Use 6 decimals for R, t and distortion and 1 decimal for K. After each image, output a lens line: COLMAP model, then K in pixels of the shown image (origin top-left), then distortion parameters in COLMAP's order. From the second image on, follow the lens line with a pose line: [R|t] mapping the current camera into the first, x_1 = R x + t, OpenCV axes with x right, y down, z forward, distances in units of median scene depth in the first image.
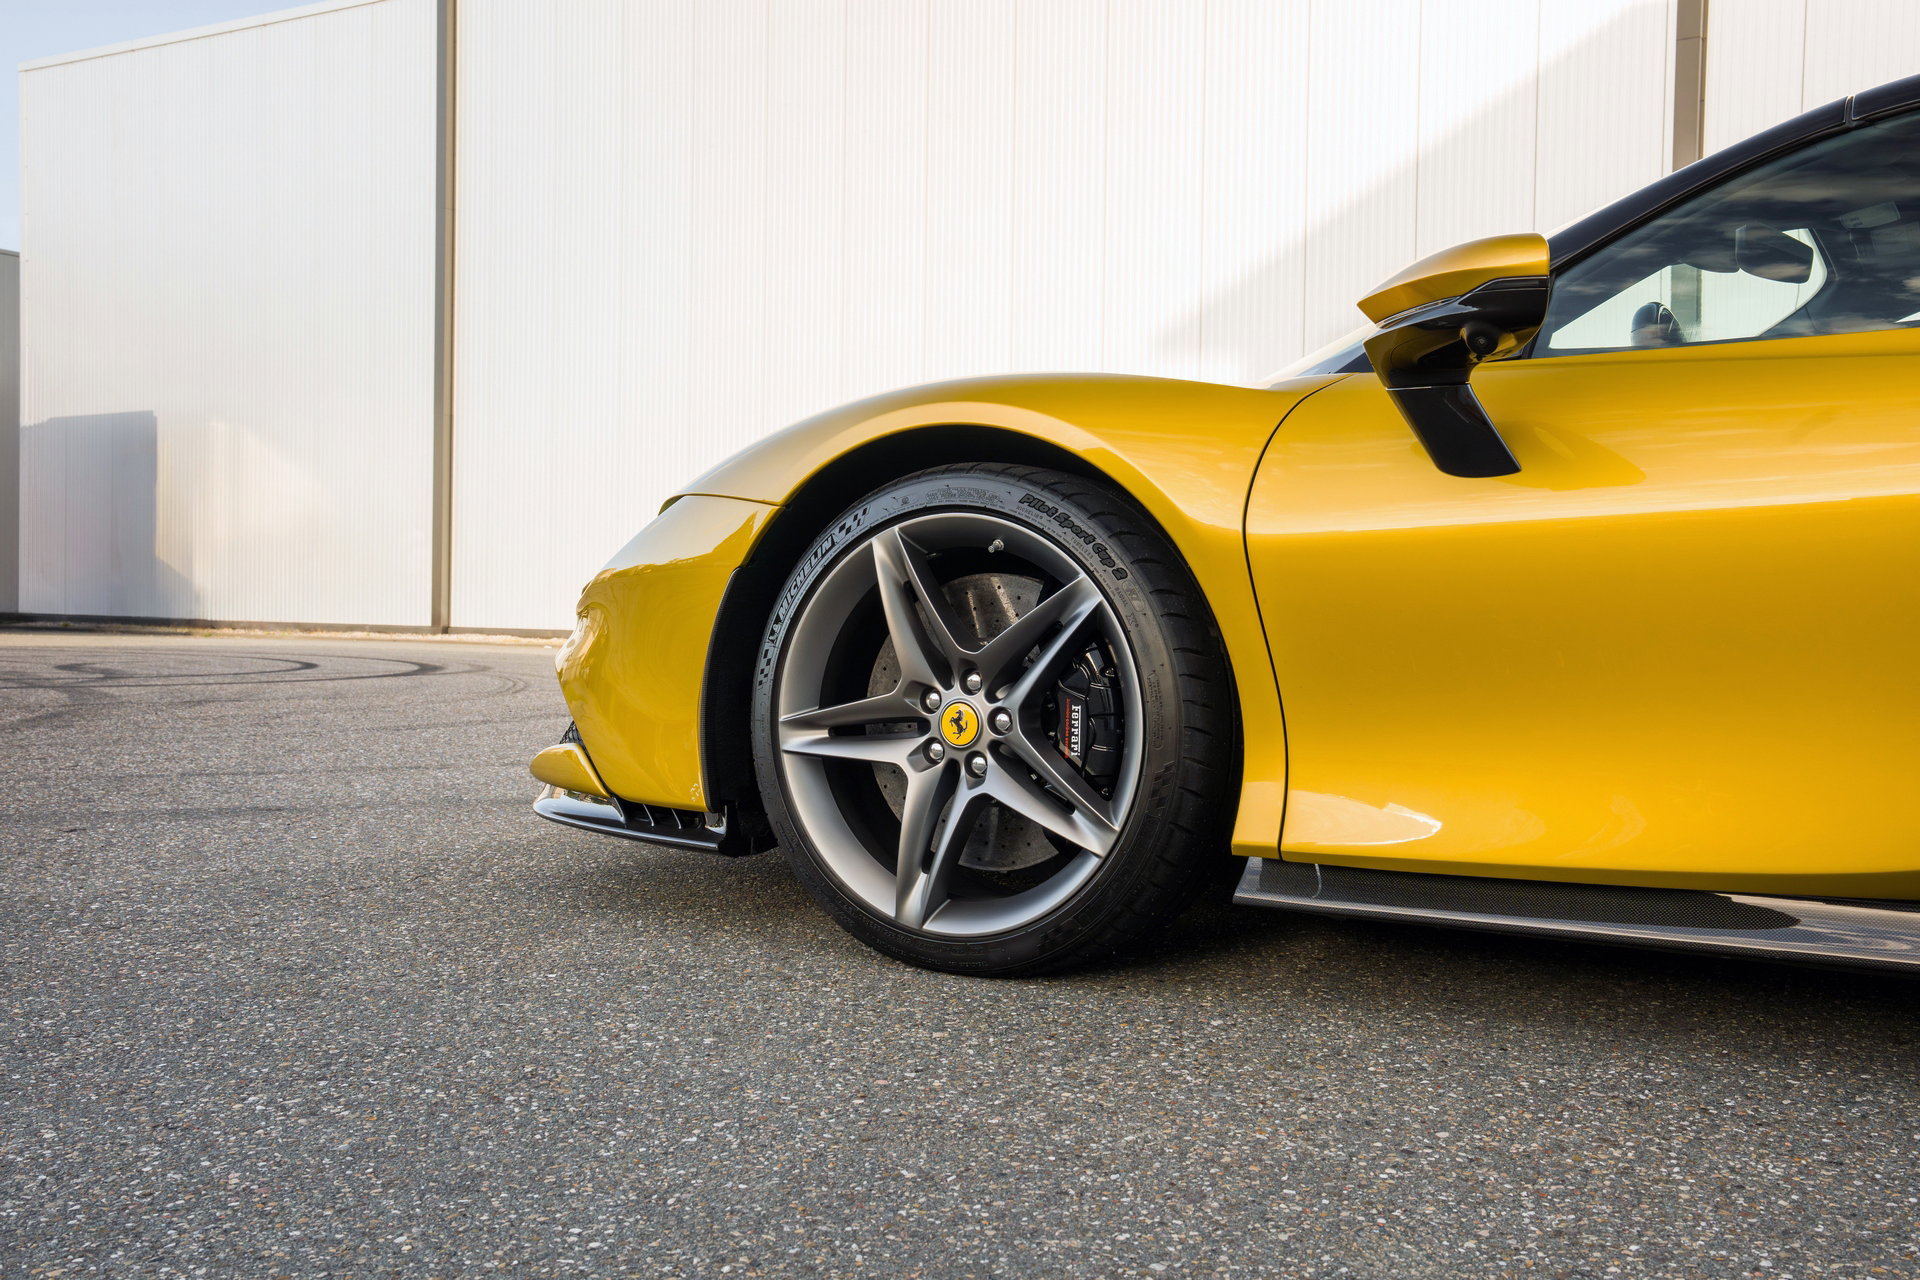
lens RADIAL K [[1906.3, 0, 962.9], [0, 1906.3, 632.7], [0, 0, 1]] dist [0.094097, 0.000000]
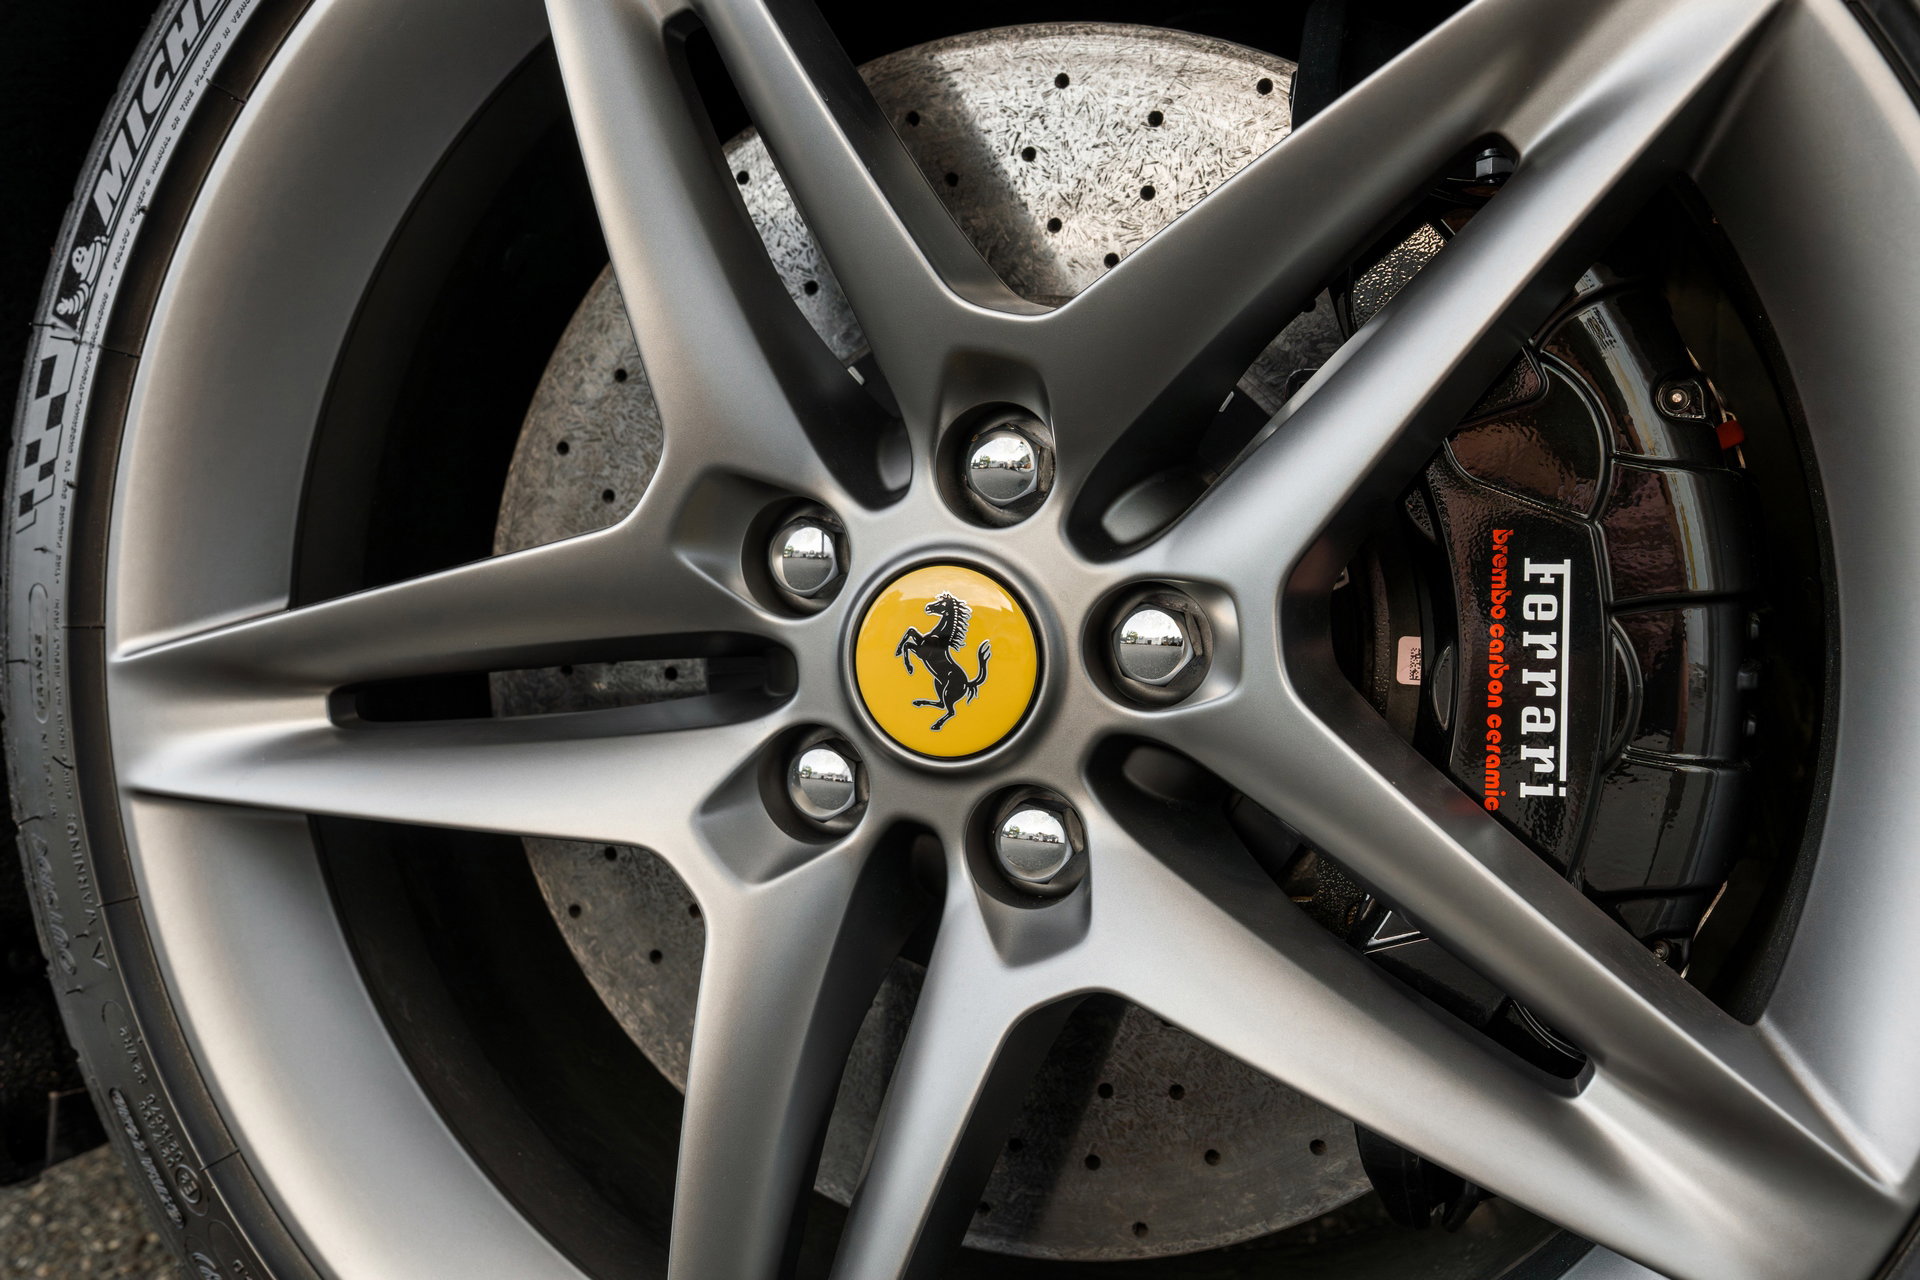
lens RADIAL K [[1928.2, 0, 951.6], [0, 1928.2, 645.6], [0, 0, 1]] dist [0.037243, 0.000000]
pose [[0.980185, -0.017069, 0.197349, -0.043917], [0.009802, 0.999239, 0.037744, 0.037494], [-0.197844, -0.035062, 0.979606, 0.775859]]
